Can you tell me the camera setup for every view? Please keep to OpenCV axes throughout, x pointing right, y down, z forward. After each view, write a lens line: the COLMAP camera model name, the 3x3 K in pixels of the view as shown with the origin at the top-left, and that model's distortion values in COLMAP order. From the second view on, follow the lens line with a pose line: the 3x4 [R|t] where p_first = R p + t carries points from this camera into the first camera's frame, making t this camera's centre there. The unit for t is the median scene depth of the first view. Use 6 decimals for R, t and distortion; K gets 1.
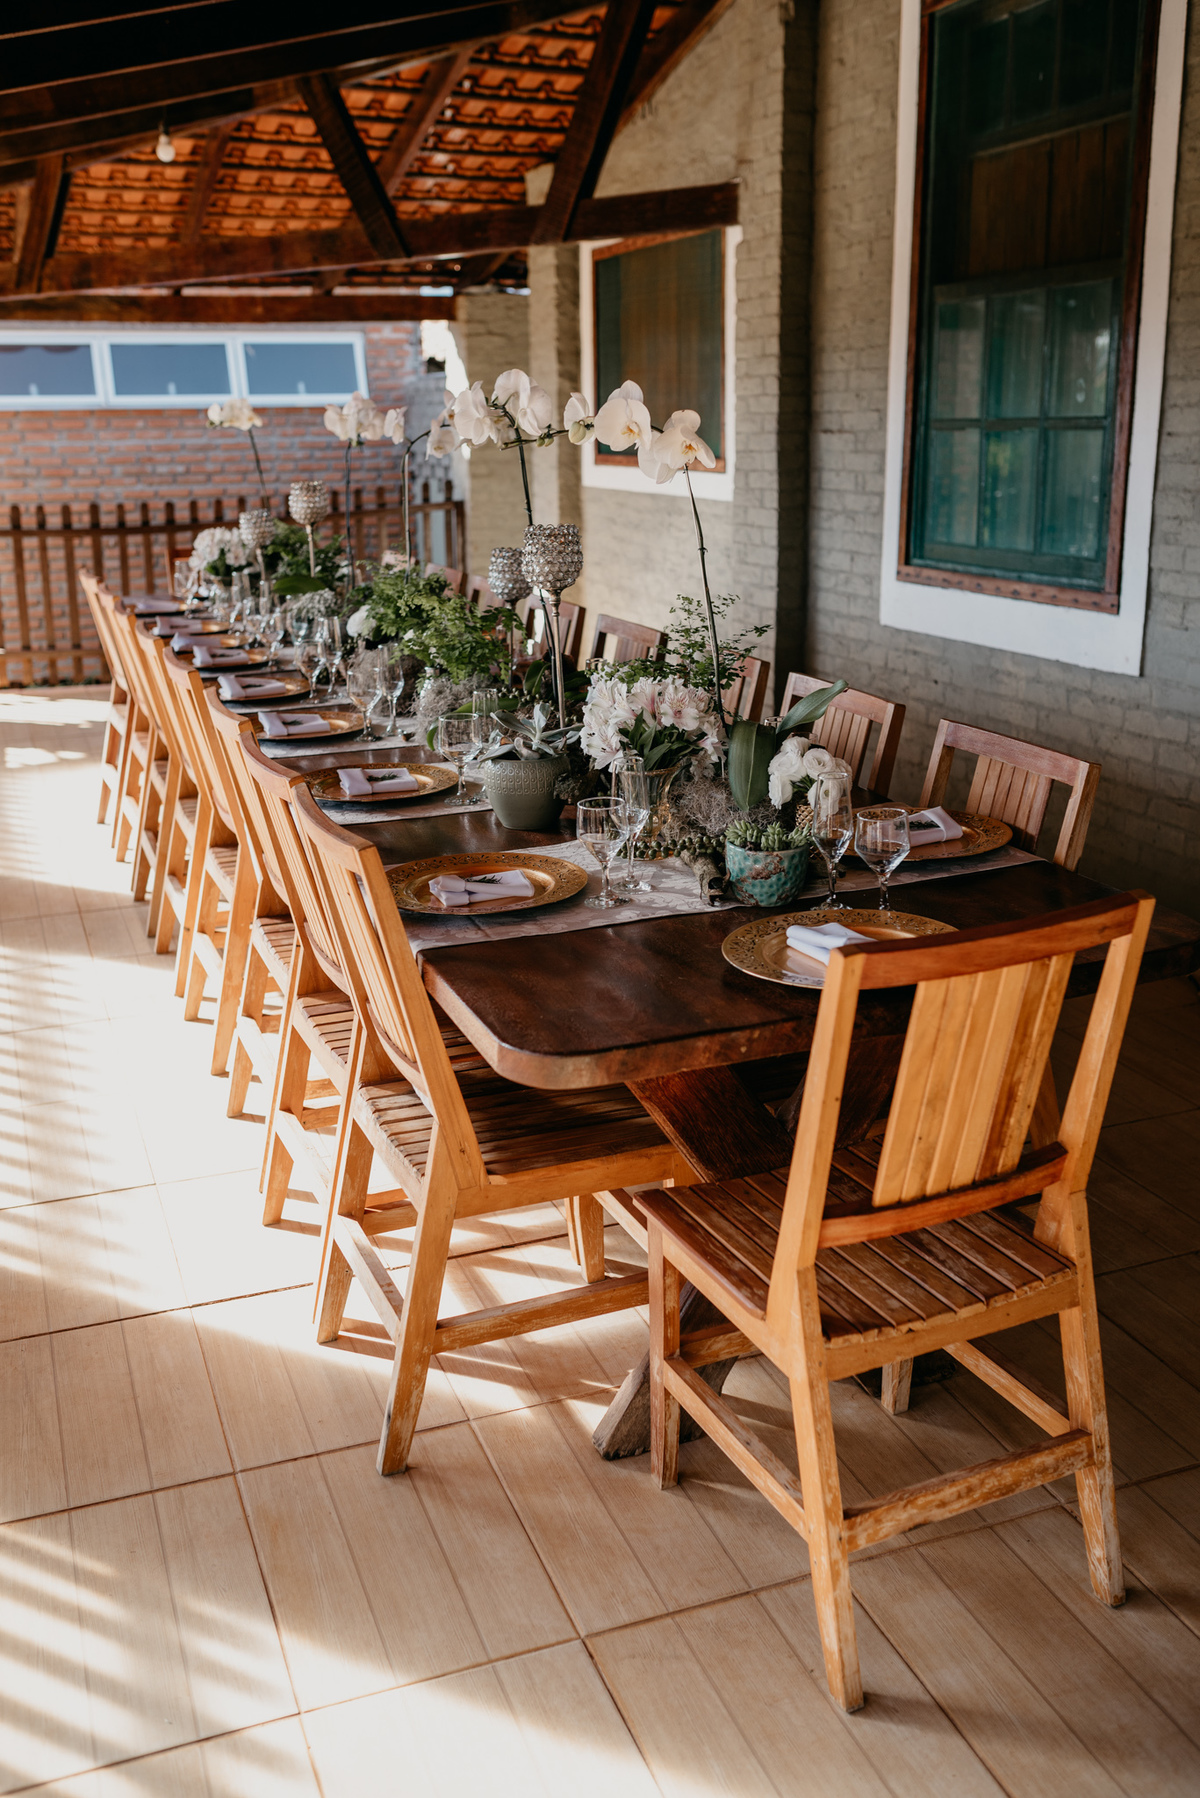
lens RADIAL K [[1763.7, 0, 595.0], [0, 1763.7, 903.2], [0, 0, 1]] dist [-0.012624, 0.000000]
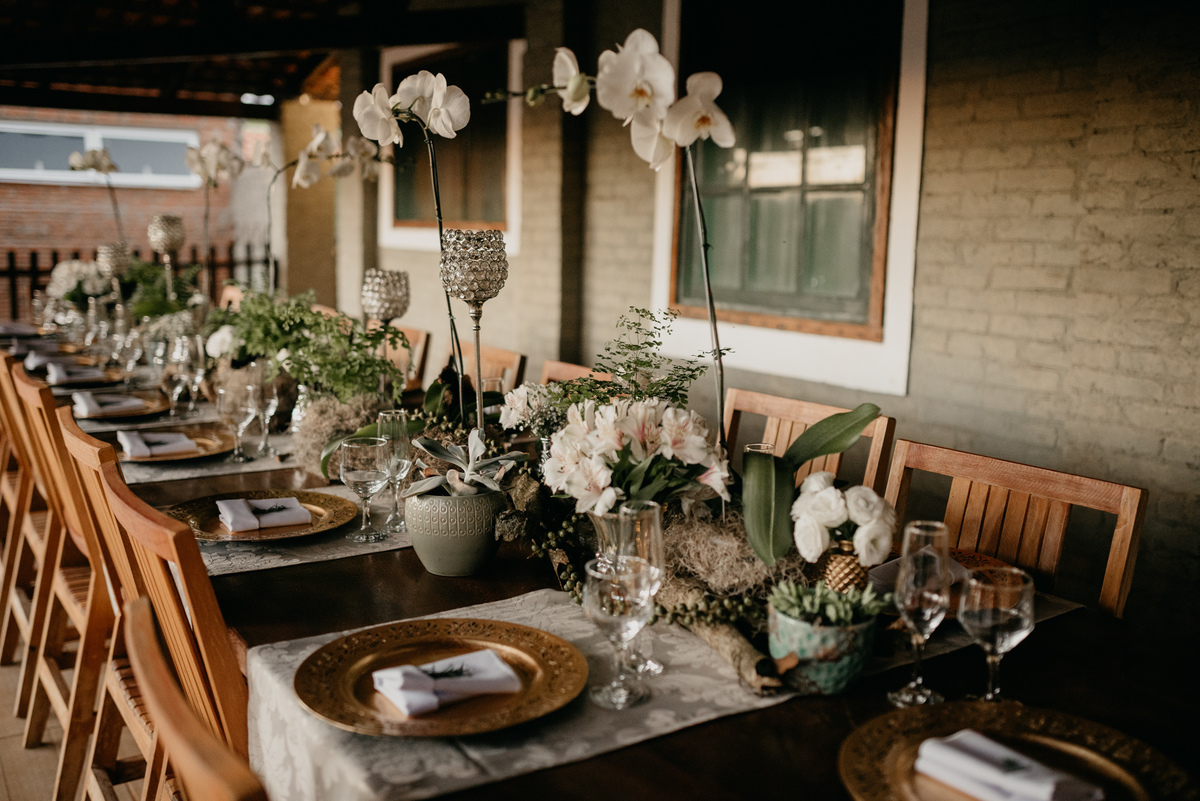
lens RADIAL K [[1177.1, 0, 606.8], [0, 1177.1, 398.2], [0, 0, 1]] dist [-0.012624, 0.000000]
pose [[0.976132, 0.000378, 0.217180, -0.065775], [0.026082, 0.992557, -0.118954, -0.040974], [-0.215608, 0.121780, 0.968856, 0.302481]]
